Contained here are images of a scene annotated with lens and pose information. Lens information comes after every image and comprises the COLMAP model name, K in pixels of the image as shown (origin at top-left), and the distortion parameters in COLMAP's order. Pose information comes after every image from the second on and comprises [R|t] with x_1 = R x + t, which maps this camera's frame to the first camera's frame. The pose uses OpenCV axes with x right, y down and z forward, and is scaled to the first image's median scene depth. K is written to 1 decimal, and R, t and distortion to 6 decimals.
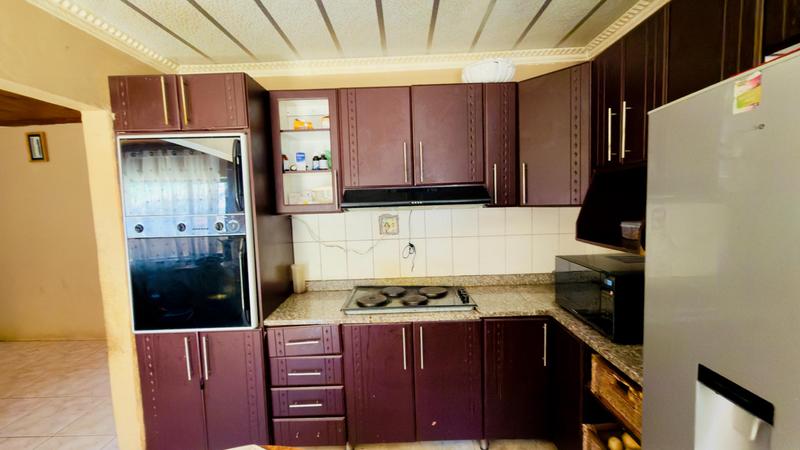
lens RADIAL K [[318.5, 0, 400.0], [0, 318.5, 225.0], [0, 0, 1]] dist [-0.001975, -0.000165]
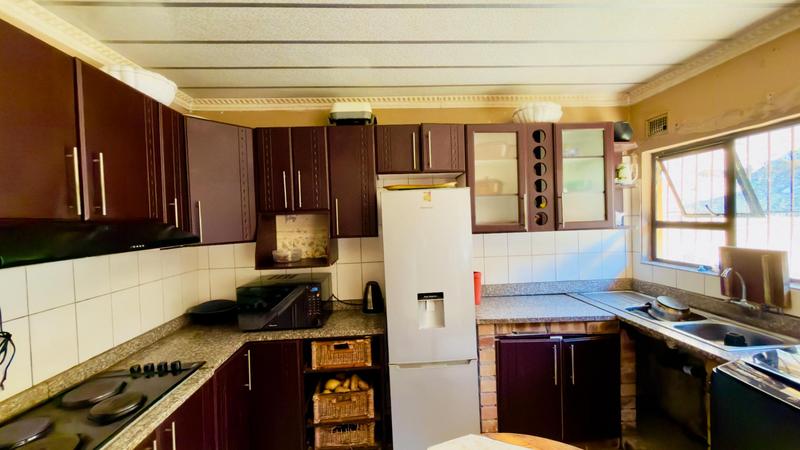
lens RADIAL K [[318.5, 0, 400.0], [0, 318.5, 225.0], [0, 0, 1]] dist [-0.001975, -0.000165]
pose [[-0.062210, 0.016444, 0.997928, -0.798077], [0.114321, 0.993401, -0.009242, -0.054739], [-0.991494, 0.113509, -0.063680, 0.601986]]
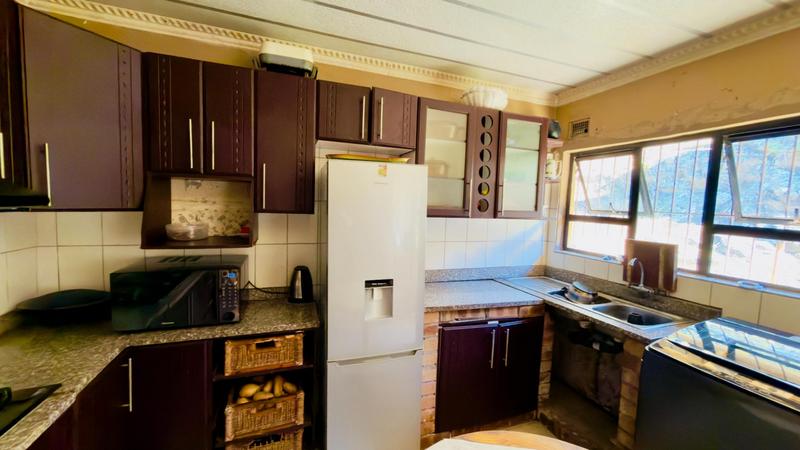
lens RADIAL K [[318.5, 0, 400.0], [0, 318.5, 225.0], [0, 0, 1]] dist [-0.001975, -0.000165]
pose [[-0.359914, -0.044120, 0.931942, -0.607729], [0.048886, 0.996617, 0.066062, -0.048605], [-0.931704, 0.069336, -0.356539, 0.750111]]
